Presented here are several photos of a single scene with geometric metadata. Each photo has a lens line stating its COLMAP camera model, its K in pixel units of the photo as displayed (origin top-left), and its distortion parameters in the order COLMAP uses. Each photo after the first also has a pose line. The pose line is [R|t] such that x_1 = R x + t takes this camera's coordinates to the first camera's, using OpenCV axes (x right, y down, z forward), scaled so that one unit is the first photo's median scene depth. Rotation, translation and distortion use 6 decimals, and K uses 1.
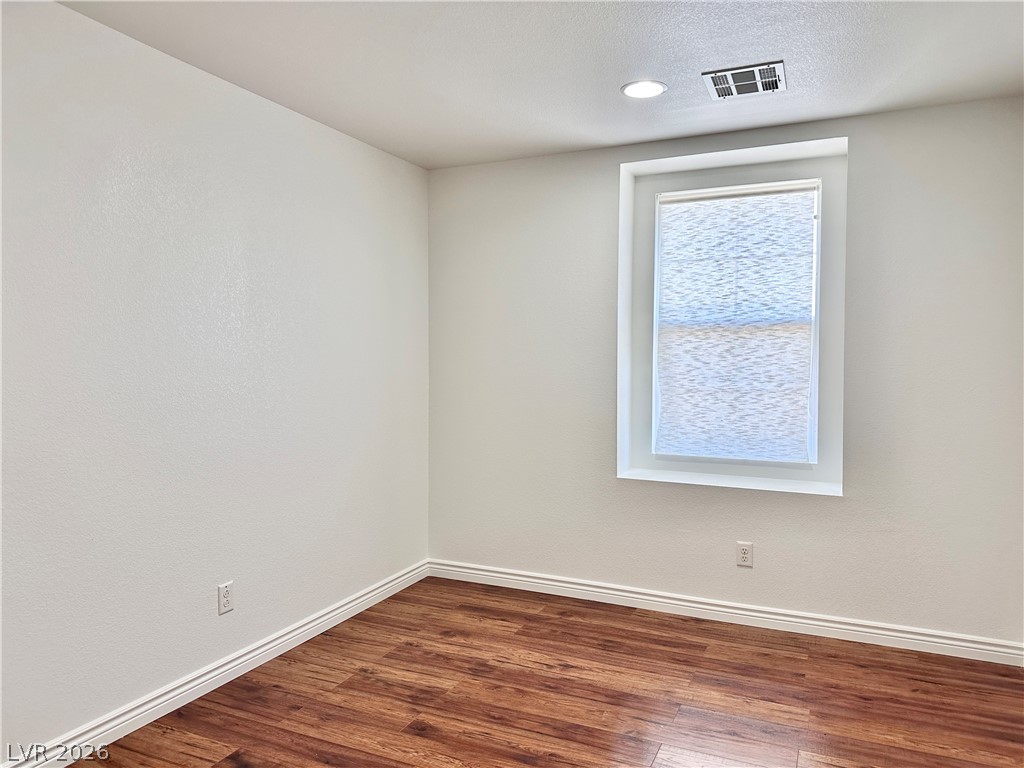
lens RADIAL K [[721.6, 0, 529.4], [0, 721.6, 390.9], [0, 0, 1]] dist [0.055833, -0.070003]
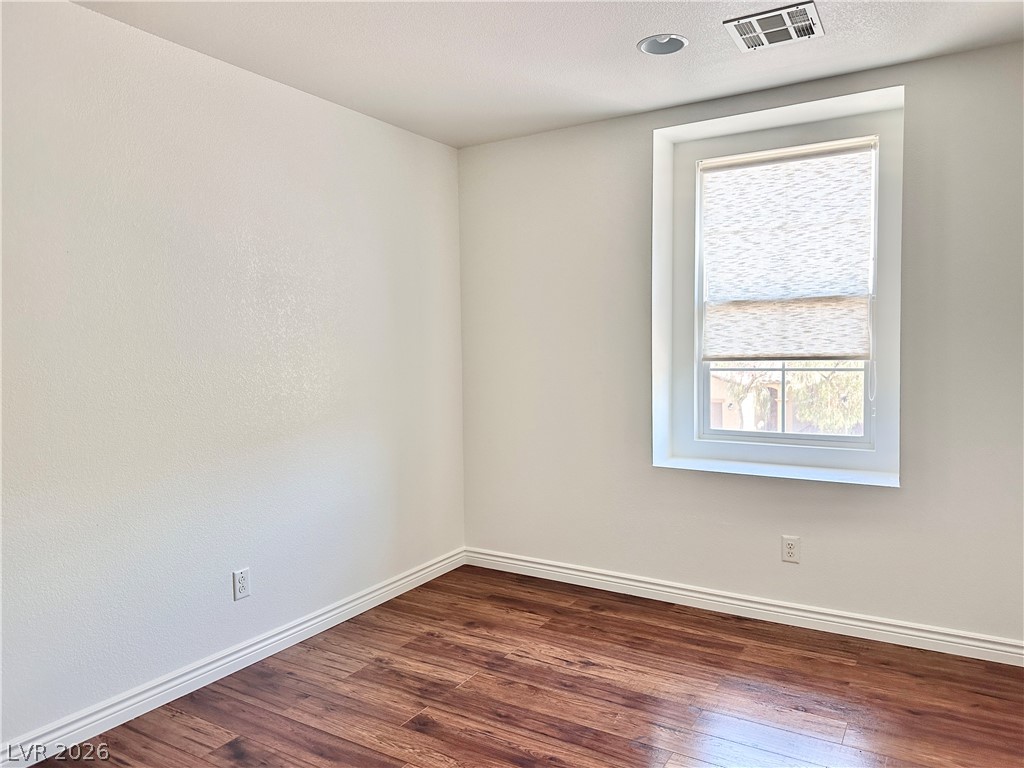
lens RADIAL K [[721.6, 0, 535.9], [0, 721.6, 391.6], [0, 0, 1]] dist [0.055833, -0.070003]
pose [[0.992363, -0.008167, -0.123084, 0.107227], [0.010635, 0.999755, 0.019409, 0.004068], [0.122895, -0.020570, 0.992206, 0.057417]]
